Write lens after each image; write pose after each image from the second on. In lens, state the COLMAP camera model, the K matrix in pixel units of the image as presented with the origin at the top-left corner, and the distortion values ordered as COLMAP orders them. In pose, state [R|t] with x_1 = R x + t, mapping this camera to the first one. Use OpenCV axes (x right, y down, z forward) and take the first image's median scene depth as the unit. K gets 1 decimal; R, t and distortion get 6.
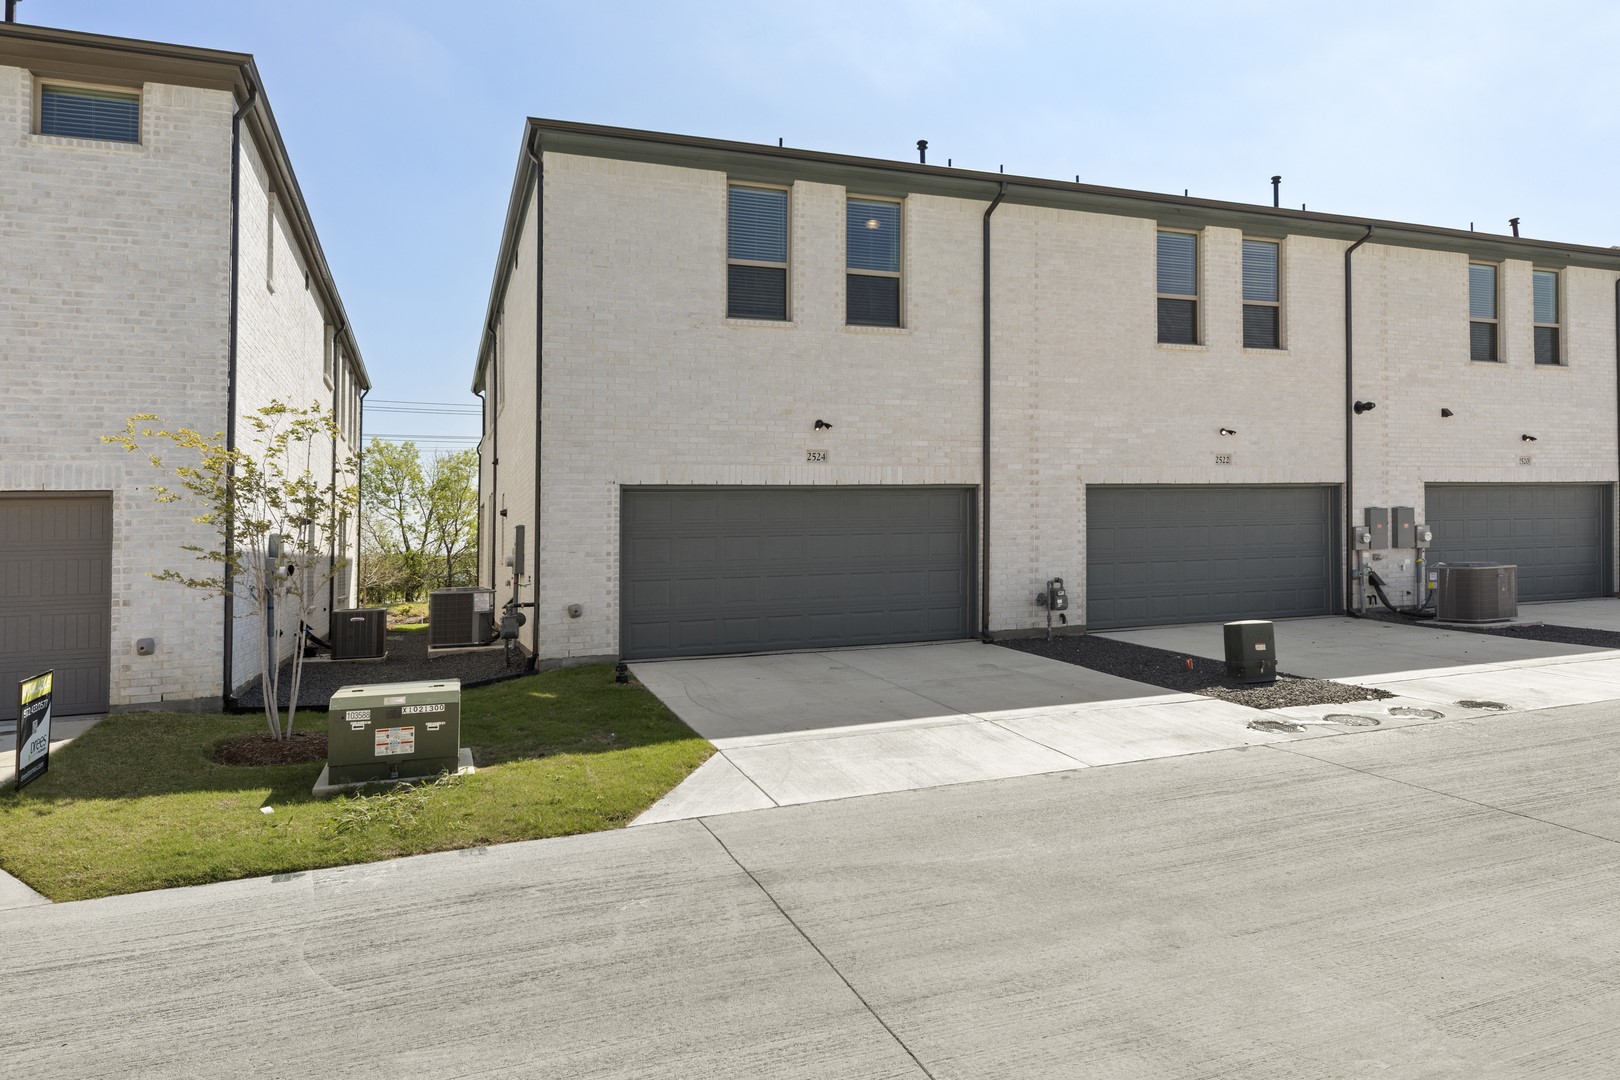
lens RADIAL K [[1017.0, 0, 810.5], [0, 1017.0, 538.5], [0, 0, 1]] dist [0.008595, -0.007986]
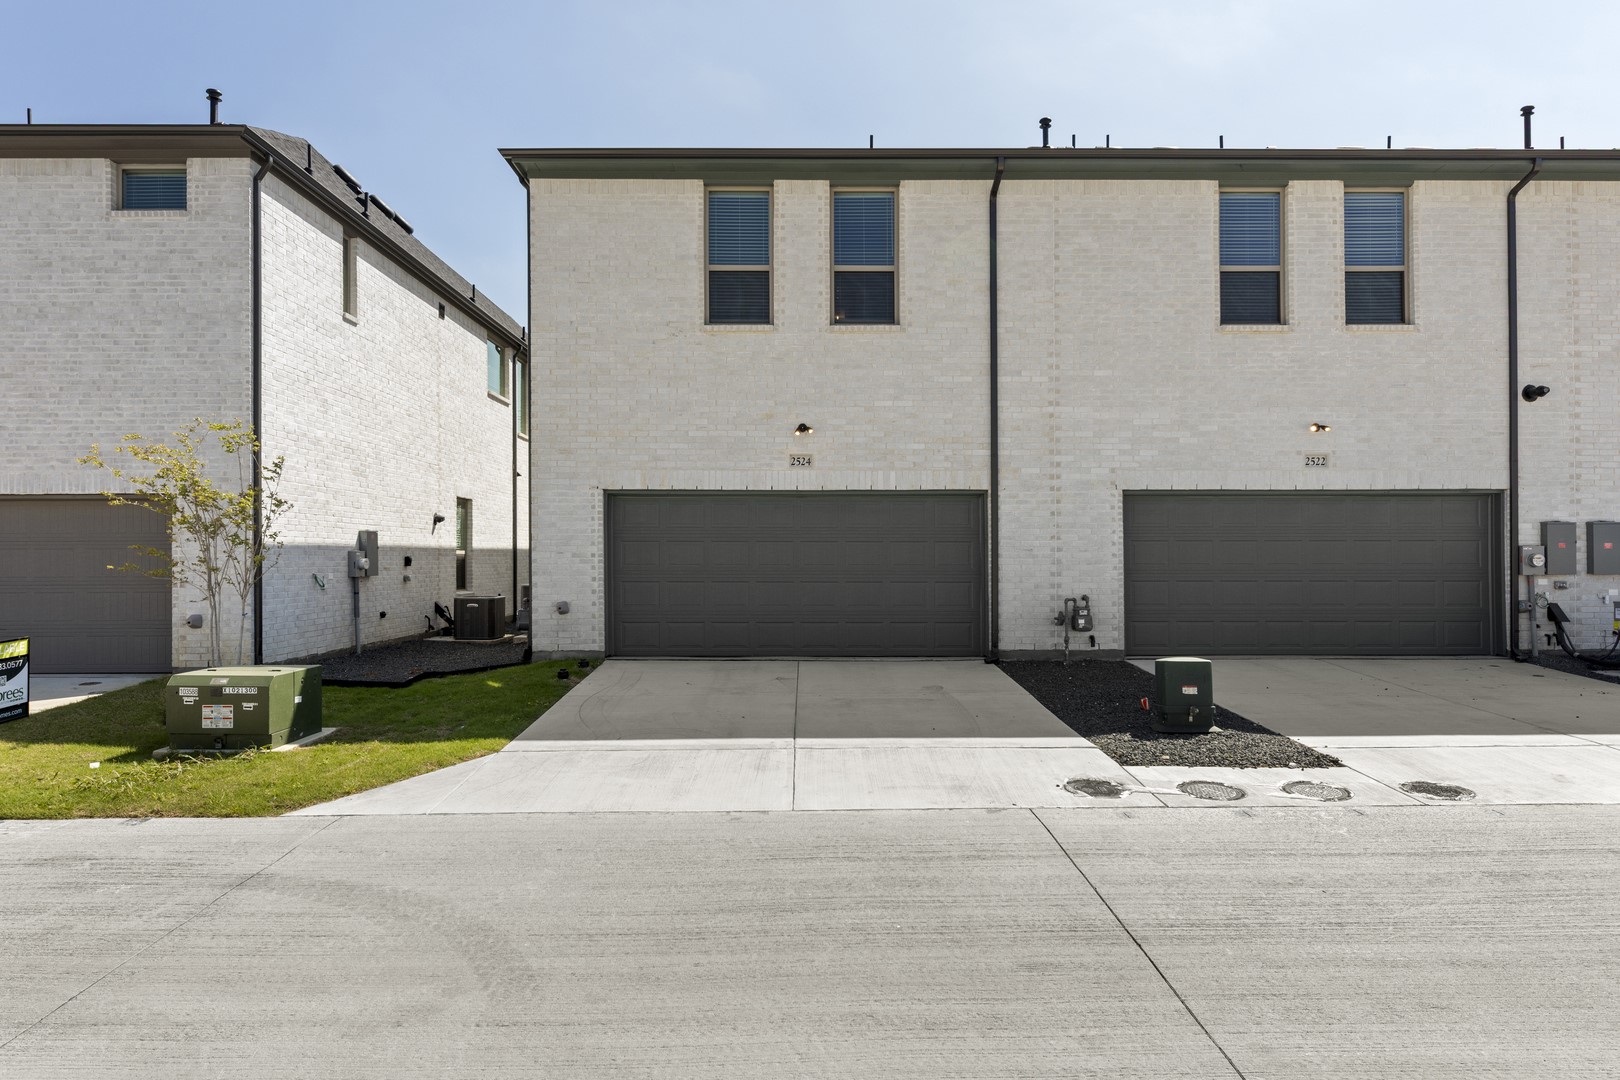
lens RADIAL K [[987.1, 0, 807.3], [0, 987.1, 544.7], [0, 0, 1]] dist [0.008970, -0.008328]
pose [[0.936031, 0.023648, -0.351121, 0.367403], [-0.020605, 0.999711, 0.012401, -0.012947], [0.351313, -0.004372, 0.936248, 0.119818]]
